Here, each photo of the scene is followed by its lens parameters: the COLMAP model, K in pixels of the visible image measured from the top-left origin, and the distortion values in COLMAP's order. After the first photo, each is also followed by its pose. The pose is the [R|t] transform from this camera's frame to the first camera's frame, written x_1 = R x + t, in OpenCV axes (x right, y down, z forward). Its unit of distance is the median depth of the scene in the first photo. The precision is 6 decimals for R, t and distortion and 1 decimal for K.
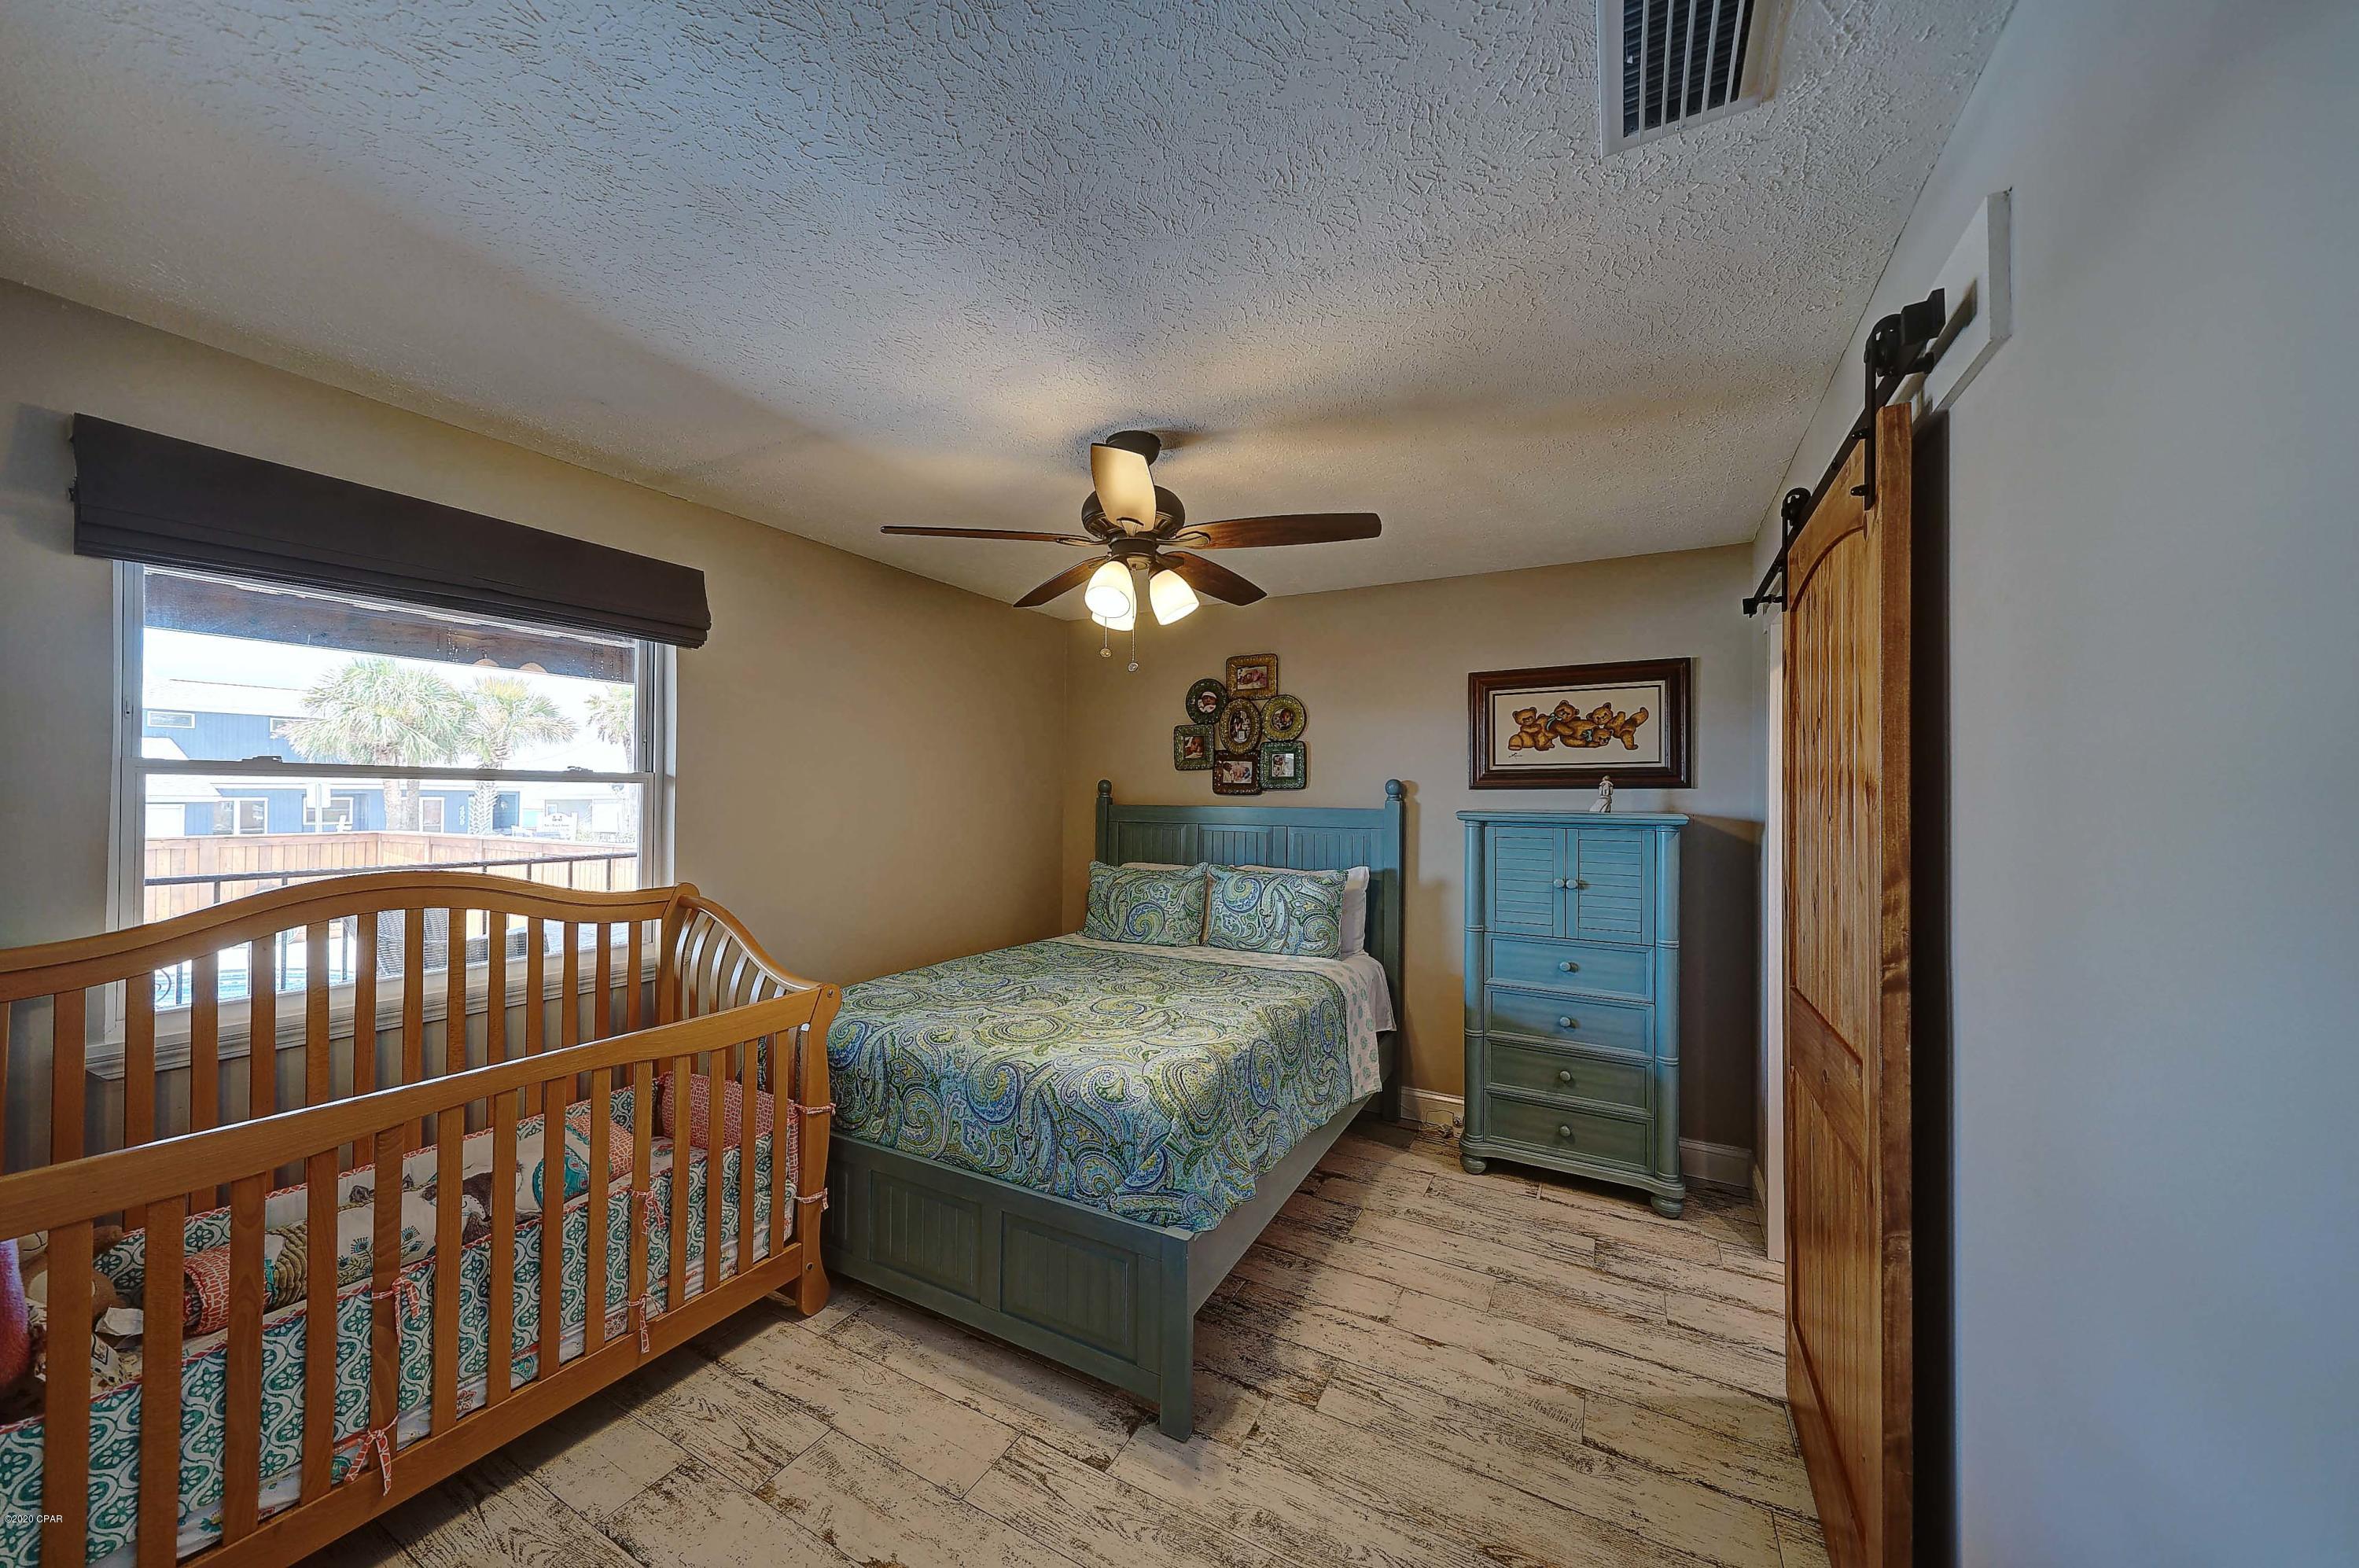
lens RADIAL K [[858.1, 0, 1167.3], [0, 858.1, 807.0], [0, 0, 1]] dist [0.013290, -0.000032]
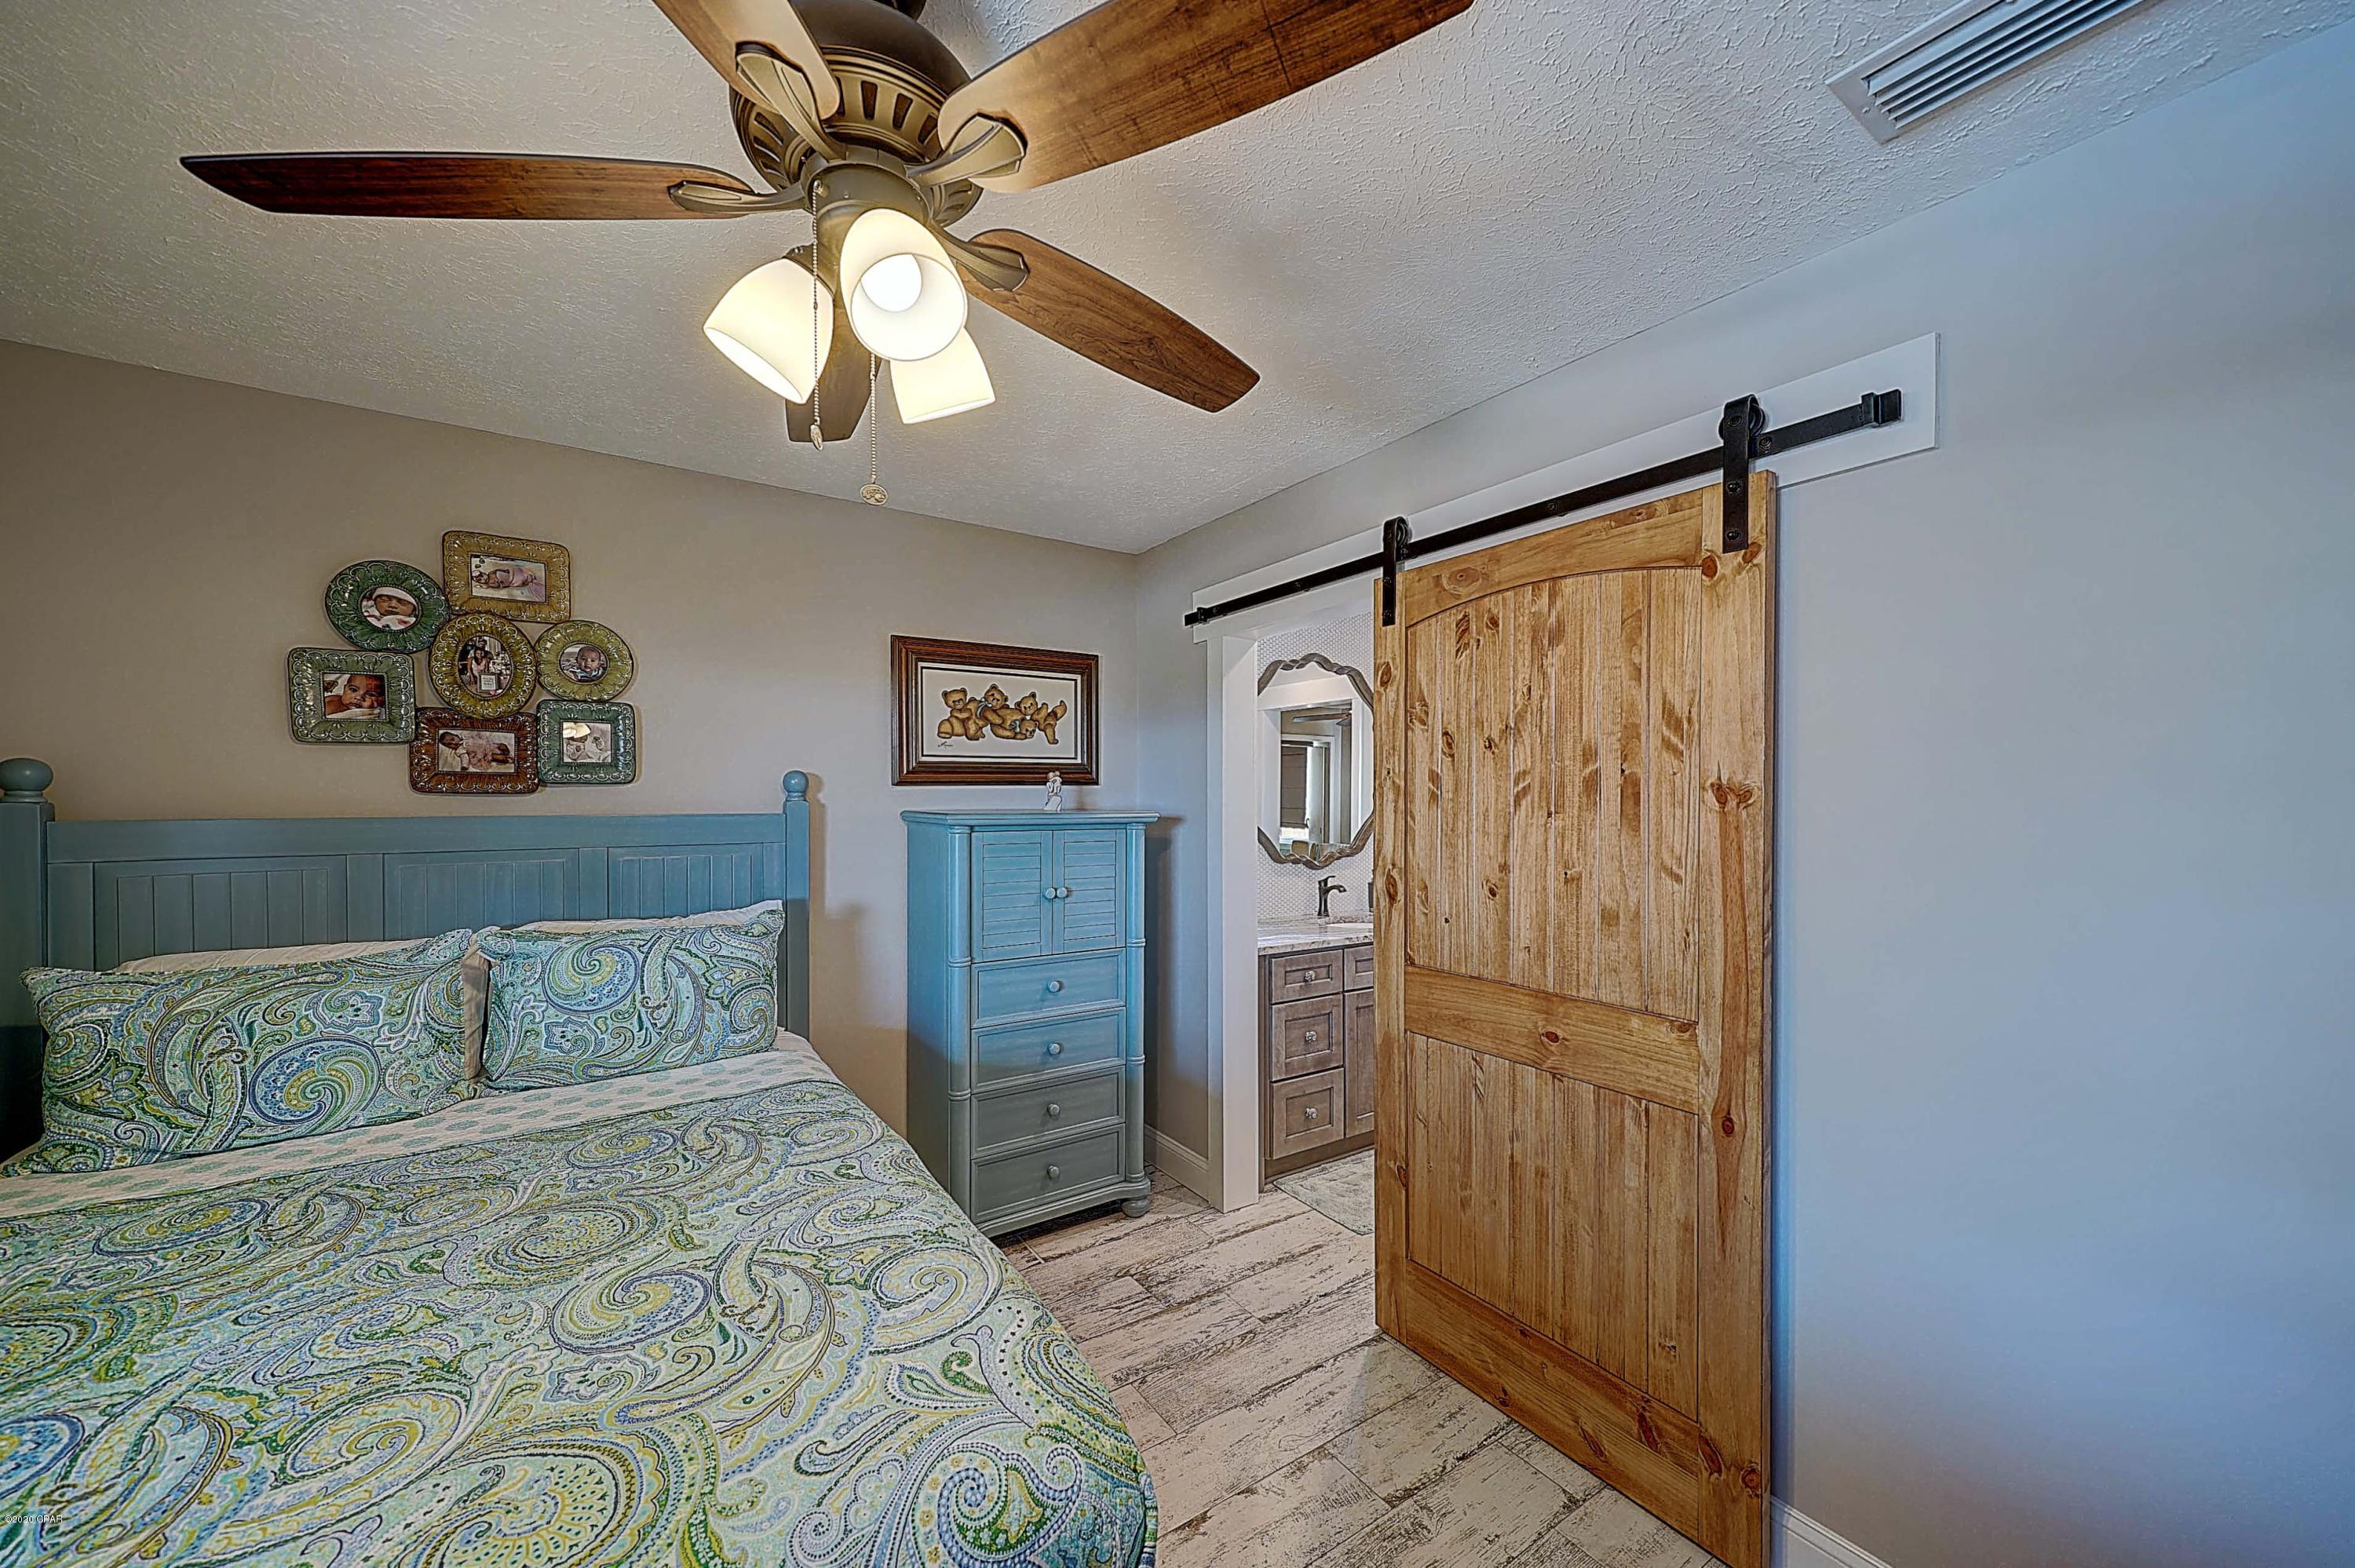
lens RADIAL K [[856.5, 0, 1165.3], [0, 856.5, 807.0], [0, 0, 1]] dist [0.013290, -0.000032]
pose [[0.459150, -0.020498, 0.888122, -0.234172], [0.013073, 0.999781, 0.016317, -0.010665], [-0.888262, 0.004119, 0.459318, 0.439142]]
